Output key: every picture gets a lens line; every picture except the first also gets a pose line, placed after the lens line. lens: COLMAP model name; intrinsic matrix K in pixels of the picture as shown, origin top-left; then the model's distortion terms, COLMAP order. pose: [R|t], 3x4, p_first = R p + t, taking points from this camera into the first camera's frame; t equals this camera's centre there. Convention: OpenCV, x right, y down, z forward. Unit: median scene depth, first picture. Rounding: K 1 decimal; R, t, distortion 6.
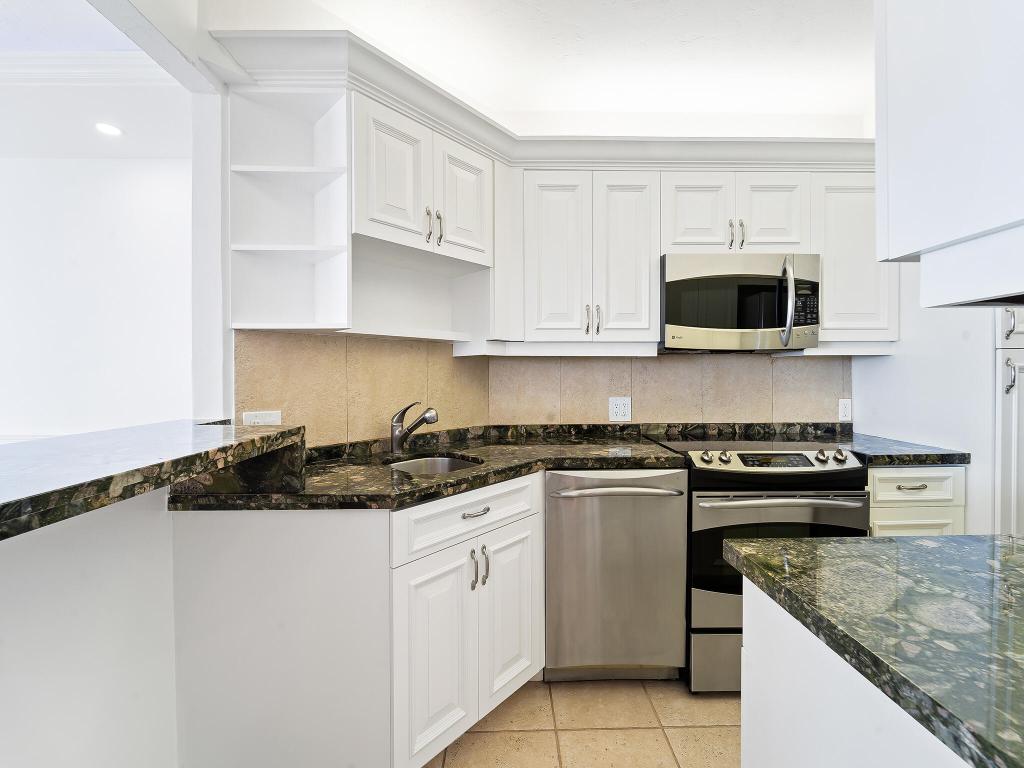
lens RADIAL K [[417.1, 0, 515.9], [0, 417.1, 376.7], [0, 0, 1]] dist [0.000293, 0.000067]
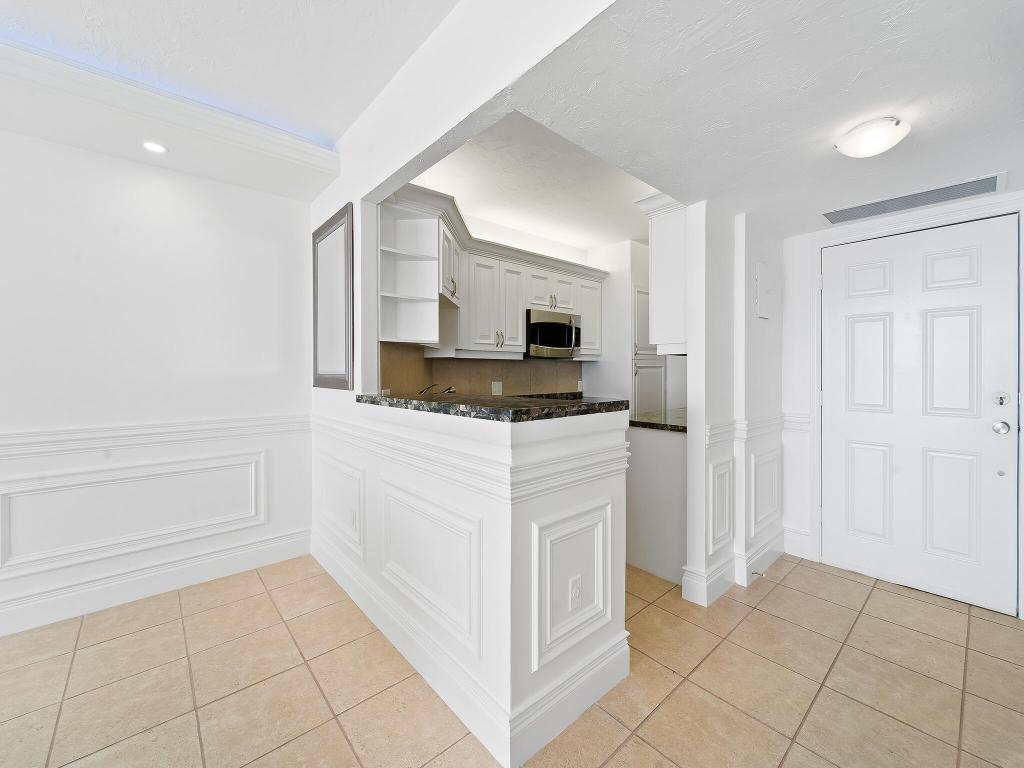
lens RADIAL K [[417.1, 0, 510.3], [0, 417.1, 378.5], [0, 0, 1]] dist [0.000293, 0.000067]
pose [[0.766165, -0.012988, 0.642512, -0.977204], [0.007400, 0.999908, 0.011389, 0.016449], [-0.642601, -0.003971, 0.766191, -0.462336]]
